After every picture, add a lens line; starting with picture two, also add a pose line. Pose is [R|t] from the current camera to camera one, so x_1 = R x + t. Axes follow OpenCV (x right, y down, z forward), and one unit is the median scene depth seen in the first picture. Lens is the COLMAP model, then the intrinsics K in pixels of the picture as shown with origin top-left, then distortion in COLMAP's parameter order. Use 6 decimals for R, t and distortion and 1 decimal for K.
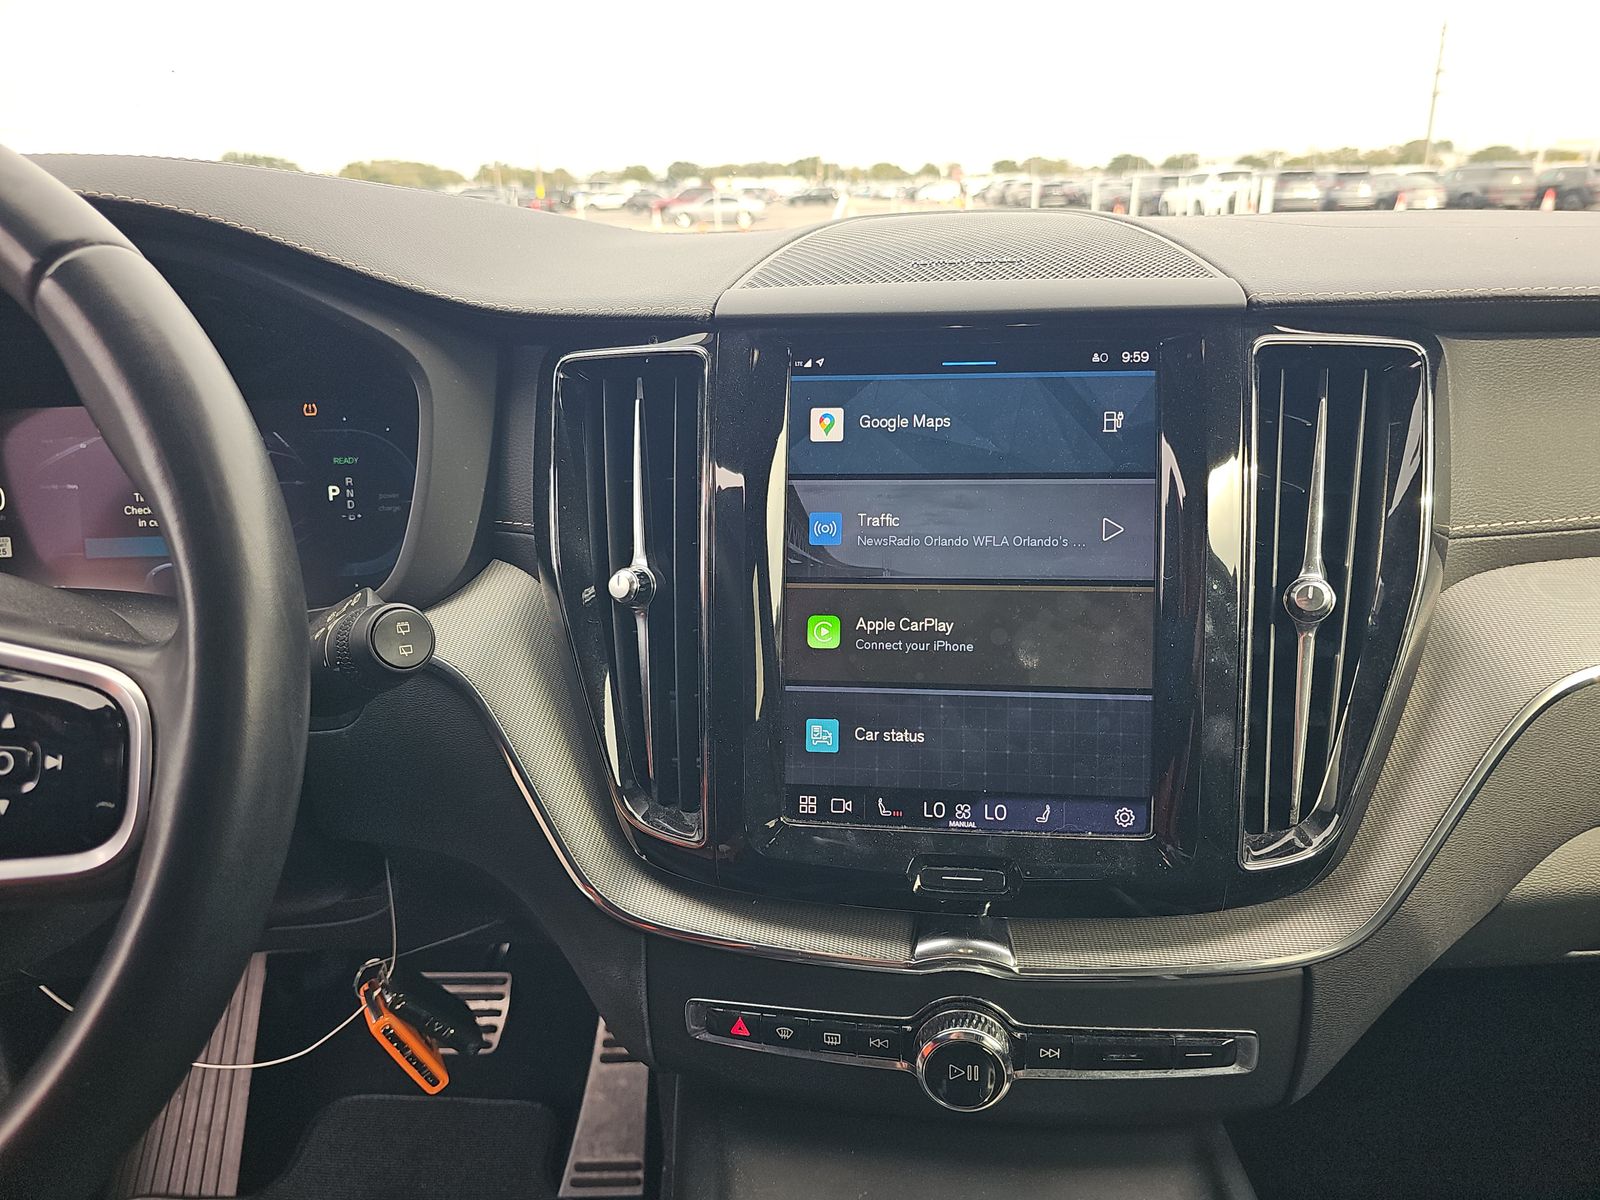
lens RADIAL K [[1007.4, 0, 800.0], [0, 1007.4, 600.0], [0, 0, 1]] dist [-0.002856, -0.001551]
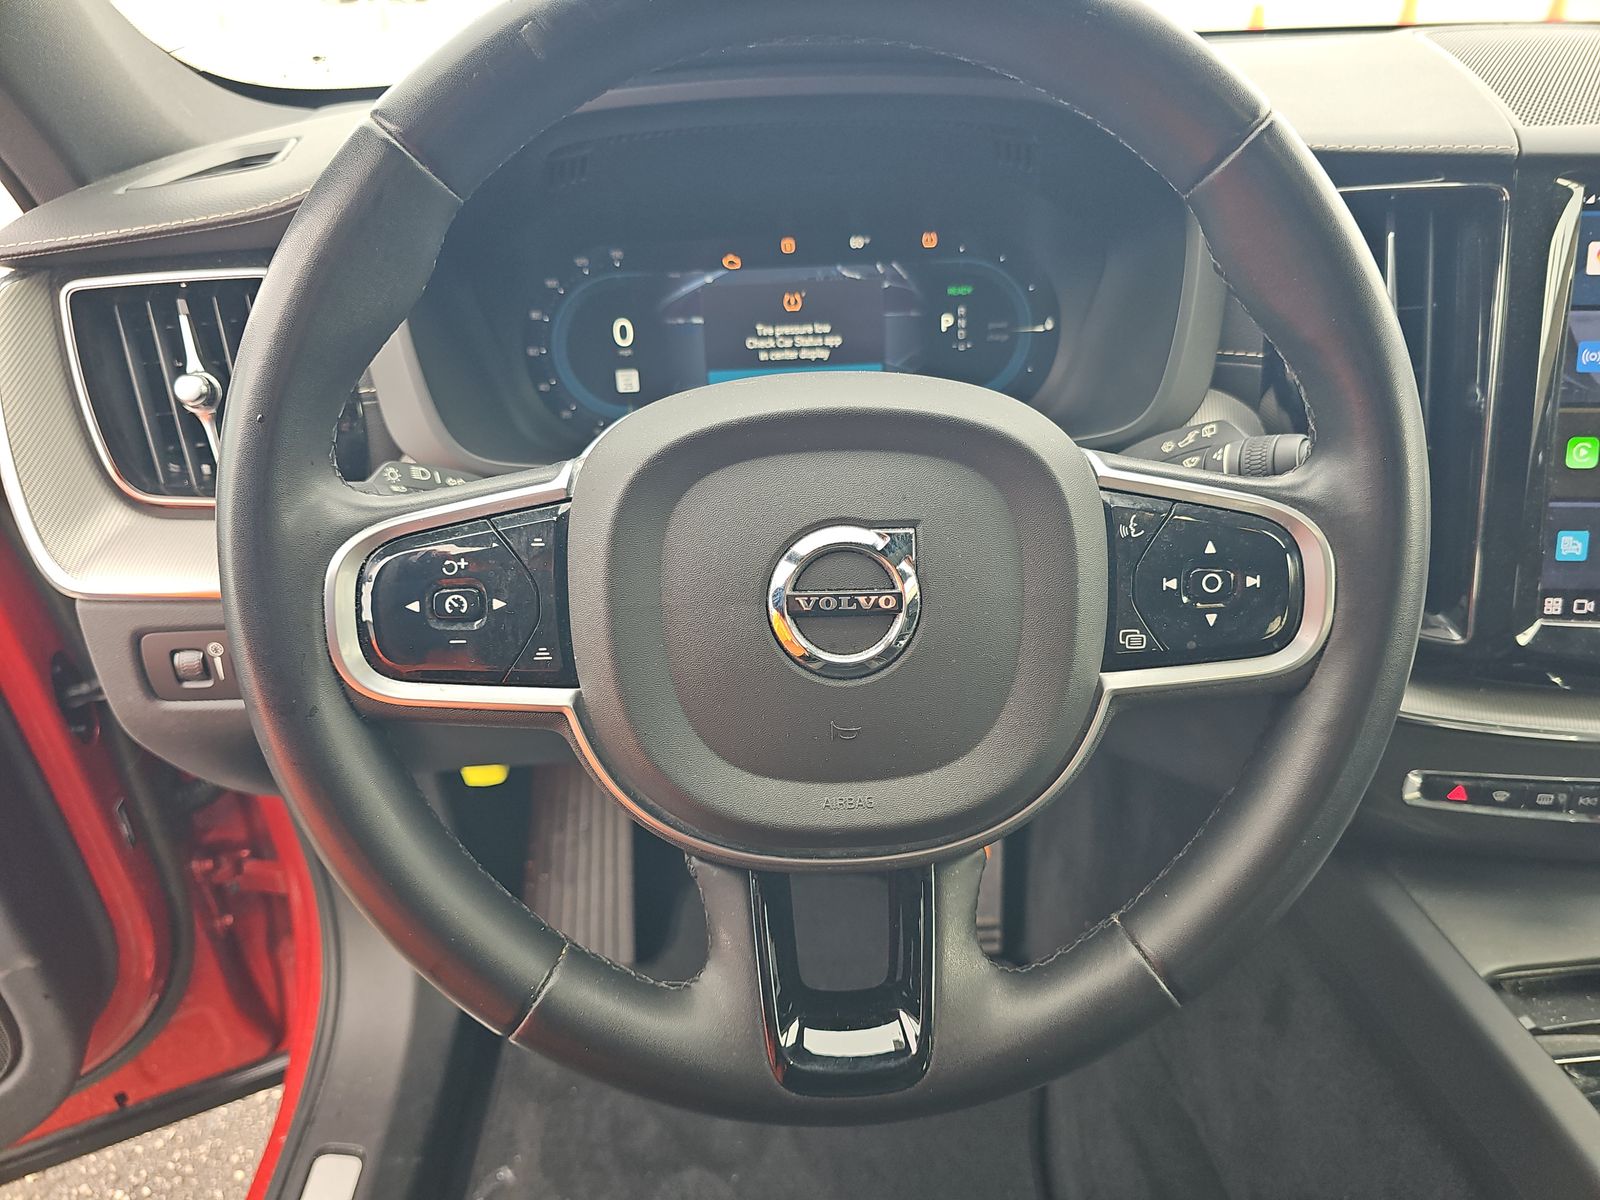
lens RADIAL K [[1007.4, 0, 800.0], [0, 1007.4, 600.0], [0, 0, 1]] dist [-0.002856, -0.001551]
pose [[0.999370, -0.021756, 0.028039, -0.858177], [0.016180, 0.982487, 0.185629, -0.028071], [-0.031587, -0.185058, 0.982220, -0.088546]]
